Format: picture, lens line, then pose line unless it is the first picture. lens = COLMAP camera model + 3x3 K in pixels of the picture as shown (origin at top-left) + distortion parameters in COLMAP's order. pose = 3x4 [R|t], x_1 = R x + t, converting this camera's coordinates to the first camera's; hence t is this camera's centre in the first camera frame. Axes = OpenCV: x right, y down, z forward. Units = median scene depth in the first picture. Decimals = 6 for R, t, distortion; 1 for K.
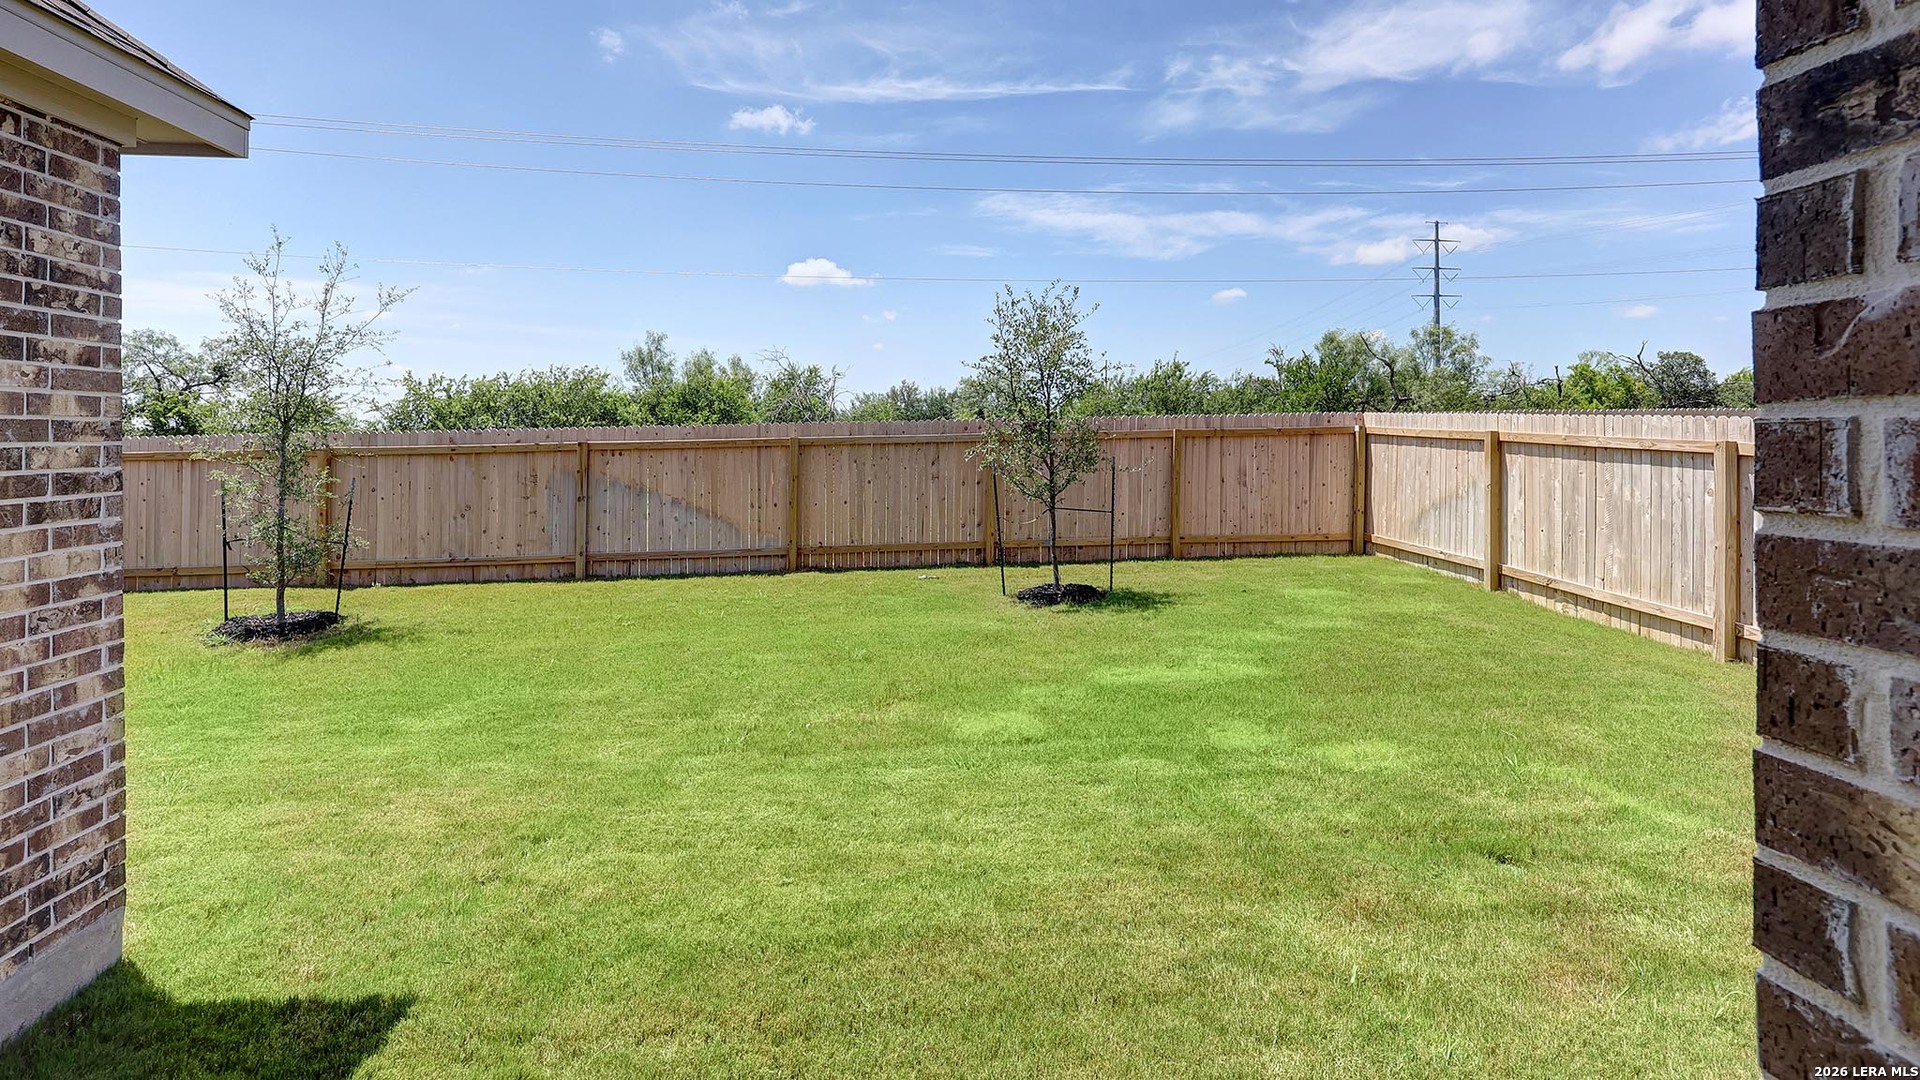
lens RADIAL K [[872.4, 0, 956.3], [0, 872.4, 438.1], [0, 0, 1]] dist [0.000559, 0.000166]
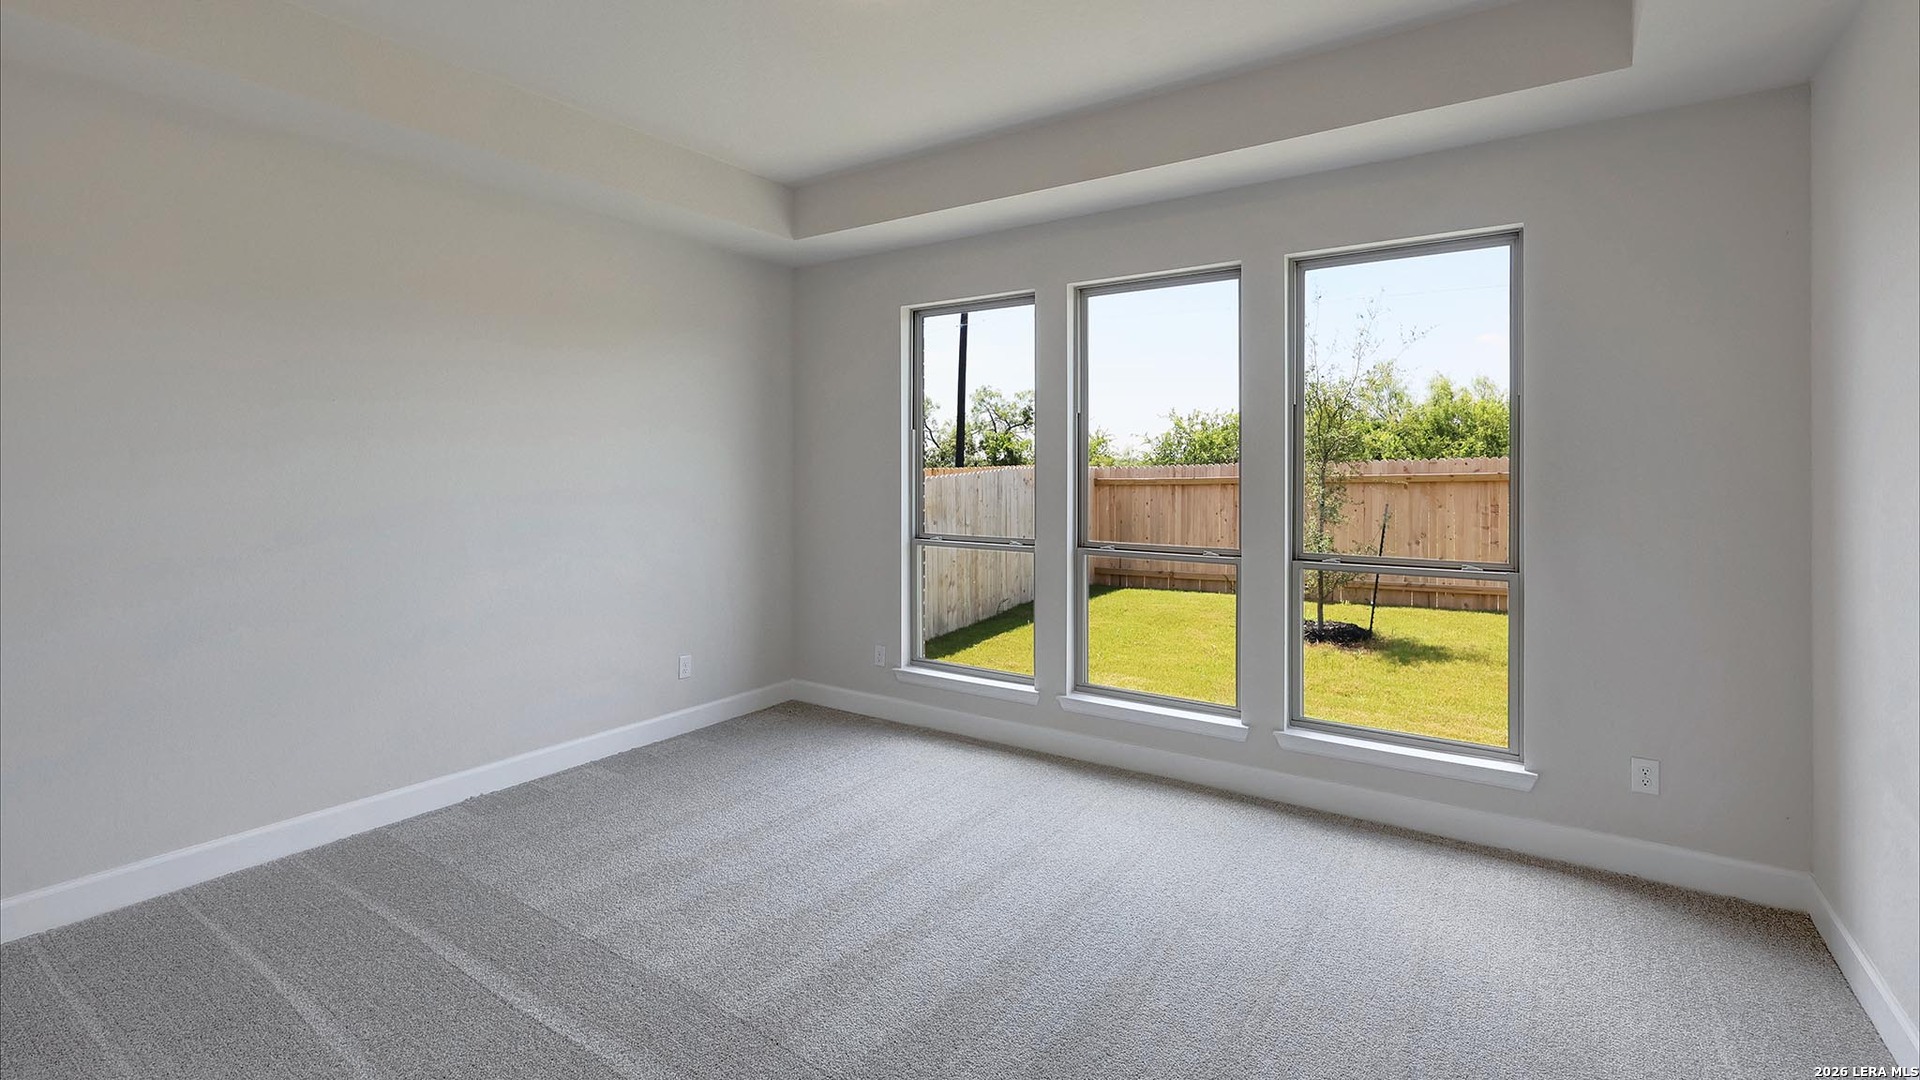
lens RADIAL K [[864.7, 0, 960.7], [0, 864.7, 475.9], [0, 0, 1]] dist [-0.000315, -0.000058]
pose [[0.771991, 0.004685, -0.635616, -0.337550], [0.002259, 0.999946, 0.010114, -0.001561], [0.635630, -0.009244, 0.771939, -0.133739]]
